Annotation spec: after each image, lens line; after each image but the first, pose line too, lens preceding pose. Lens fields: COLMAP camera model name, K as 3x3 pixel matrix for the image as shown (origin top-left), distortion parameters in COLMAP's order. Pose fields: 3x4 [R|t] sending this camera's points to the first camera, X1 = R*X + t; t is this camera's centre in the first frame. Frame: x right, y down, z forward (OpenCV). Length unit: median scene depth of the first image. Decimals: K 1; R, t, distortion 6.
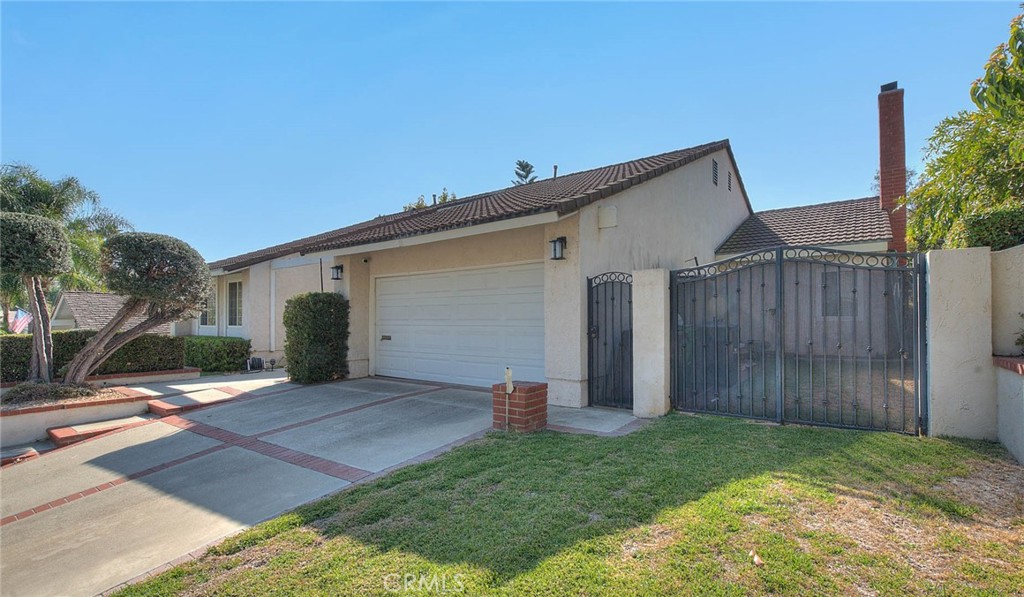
lens RADIAL K [[487.6, 0, 511.2], [0, 487.6, 316.2], [0, 0, 1]] dist [-0.001014, -0.001619]
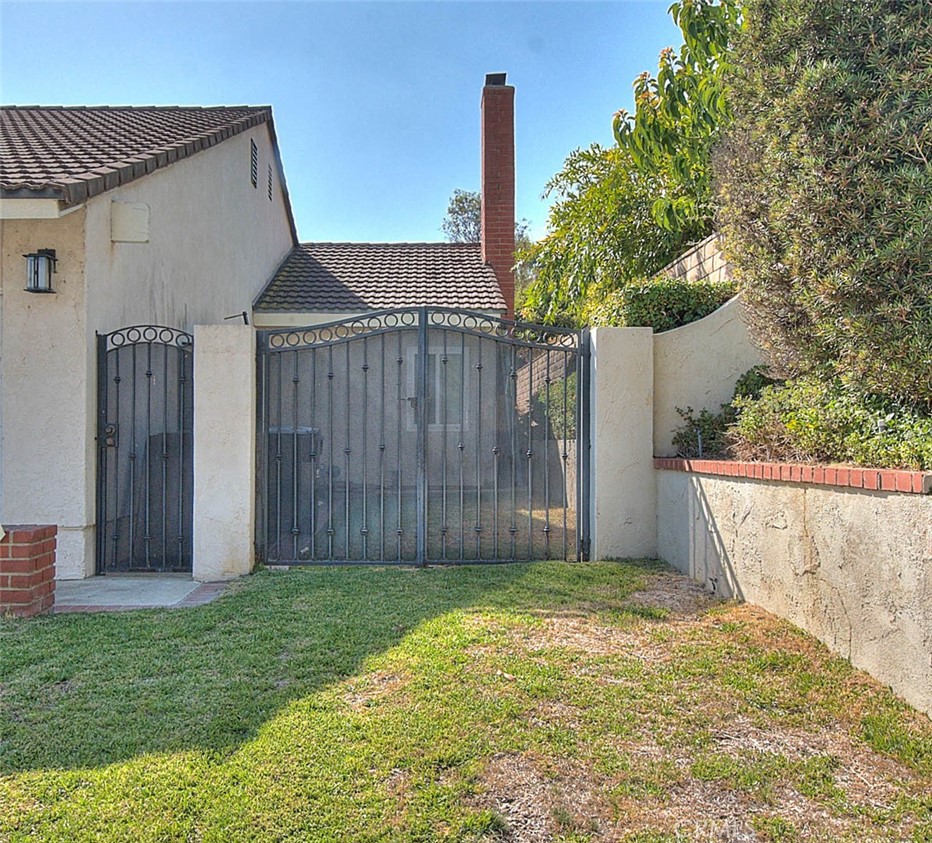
lens RADIAL K [[939.9, 0, 466.0], [0, 939.9, 421.5], [0, 0, 1]] dist [0.042190, 0.008351]
pose [[0.803980, 0.015398, 0.594457, -0.154550], [-0.013800, 0.999879, -0.007235, 0.022927], [-0.594496, -0.002386, 0.804095, -0.075324]]
